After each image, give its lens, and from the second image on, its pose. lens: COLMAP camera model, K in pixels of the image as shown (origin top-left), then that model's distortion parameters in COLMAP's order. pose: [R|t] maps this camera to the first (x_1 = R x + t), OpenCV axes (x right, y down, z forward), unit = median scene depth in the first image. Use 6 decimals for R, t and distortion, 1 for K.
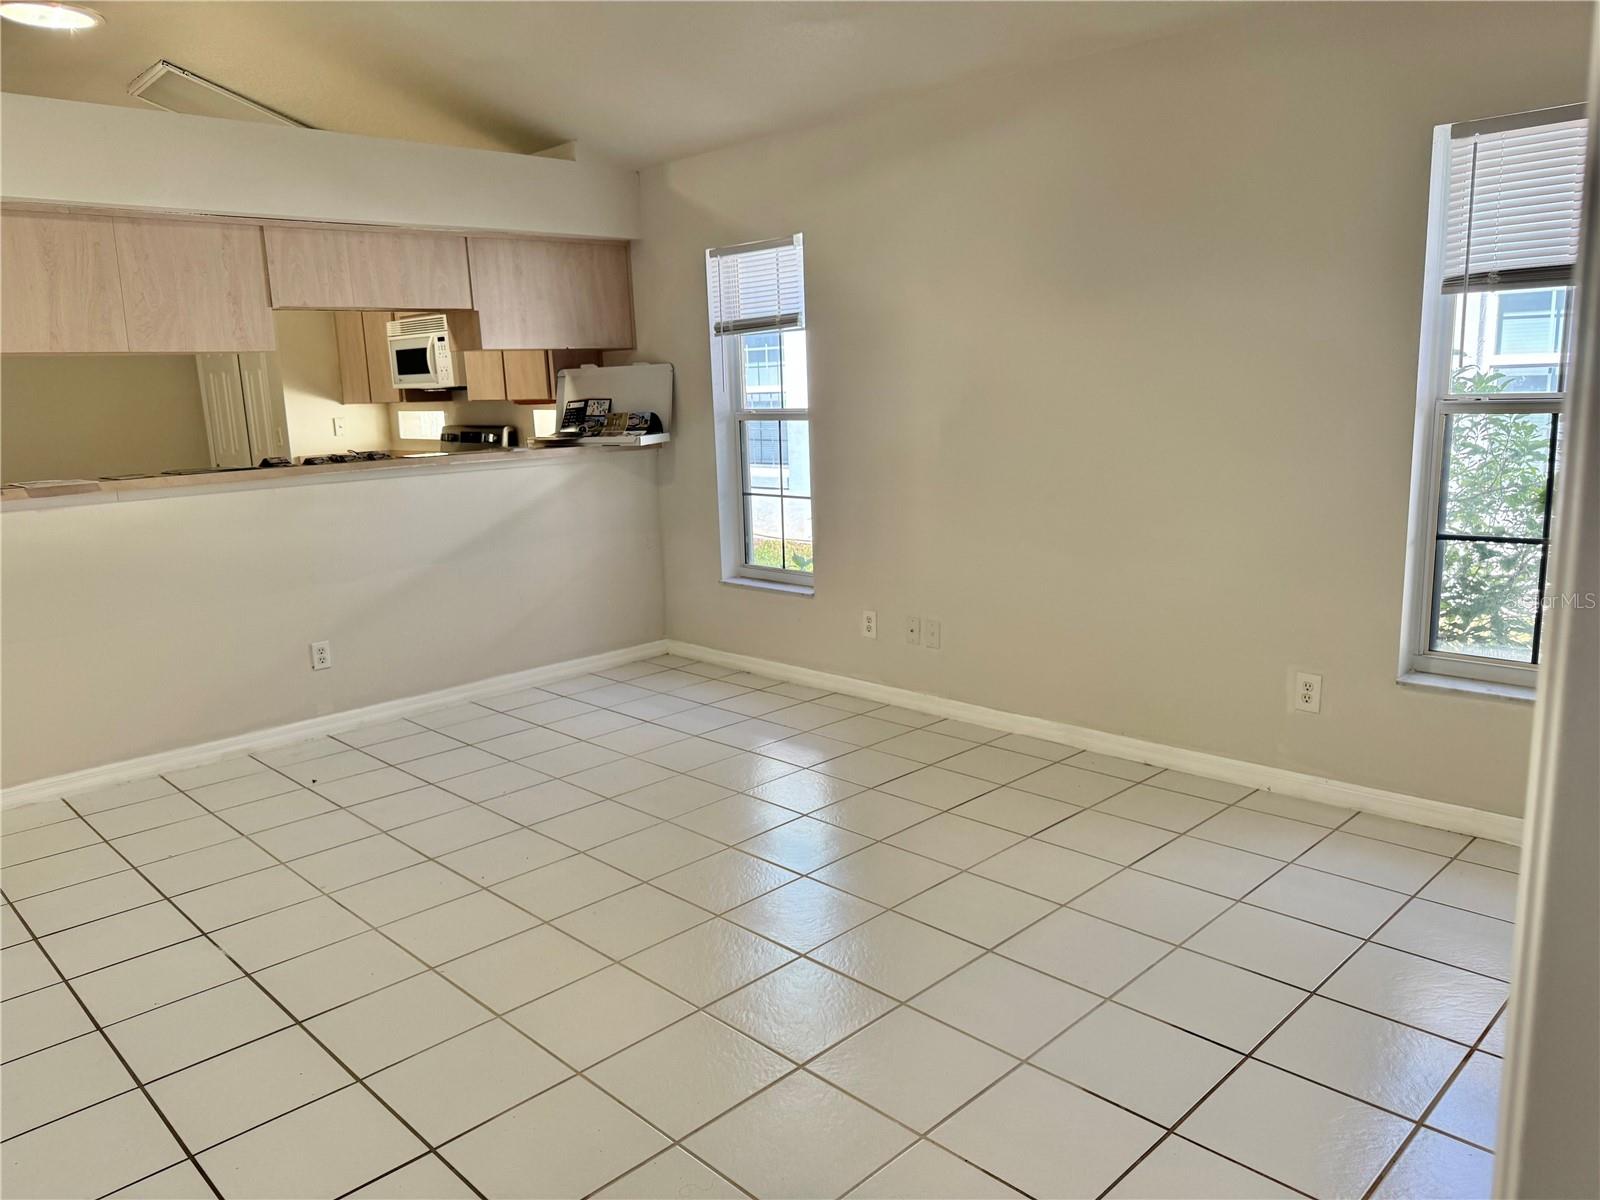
lens RADIAL K [[1134.2, 0, 800.0], [0, 1134.2, 600.0], [0, 0, 1]] dist [0.004352, 0.001581]
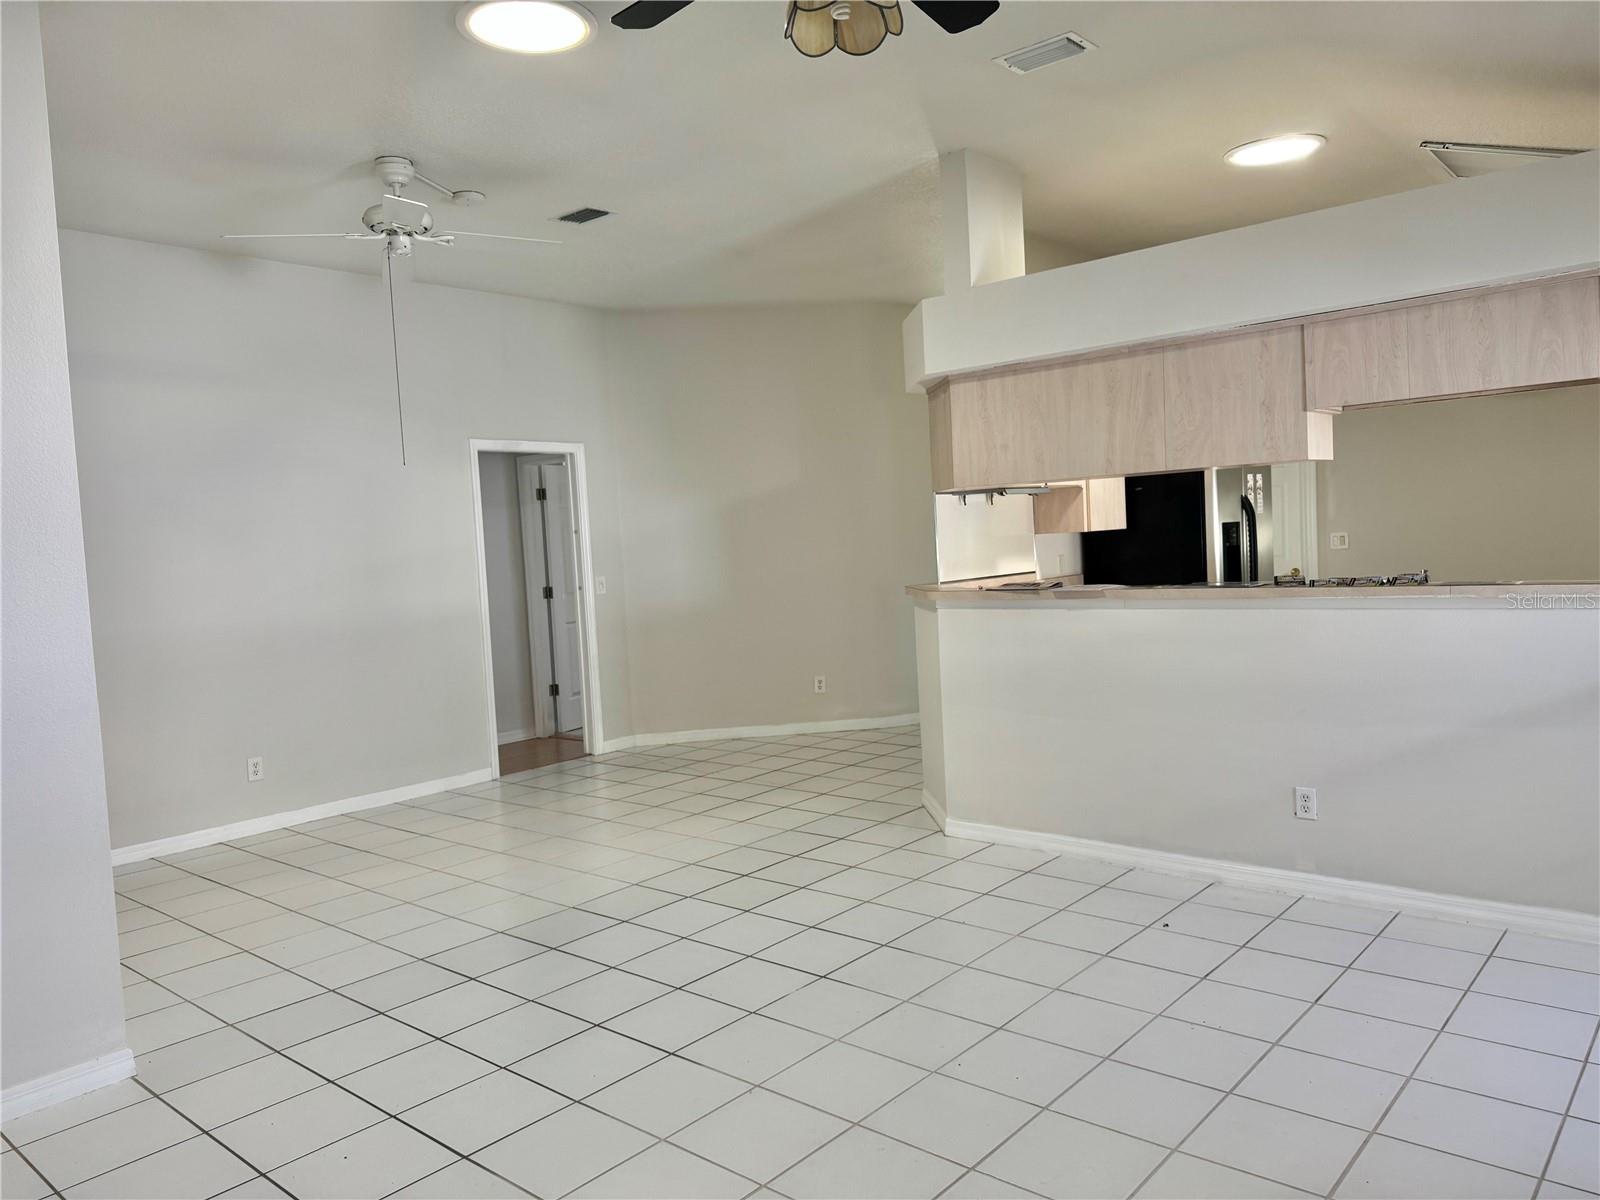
lens RADIAL K [[1134.2, 0, 800.0], [0, 1134.2, 600.0], [0, 0, 1]] dist [0.004352, 0.001581]
pose [[0.087151, 0.088263, -0.992277, 0.416486], [-0.140757, 0.987165, 0.075446, -0.122659], [0.986201, 0.133095, 0.098456, 0.540066]]
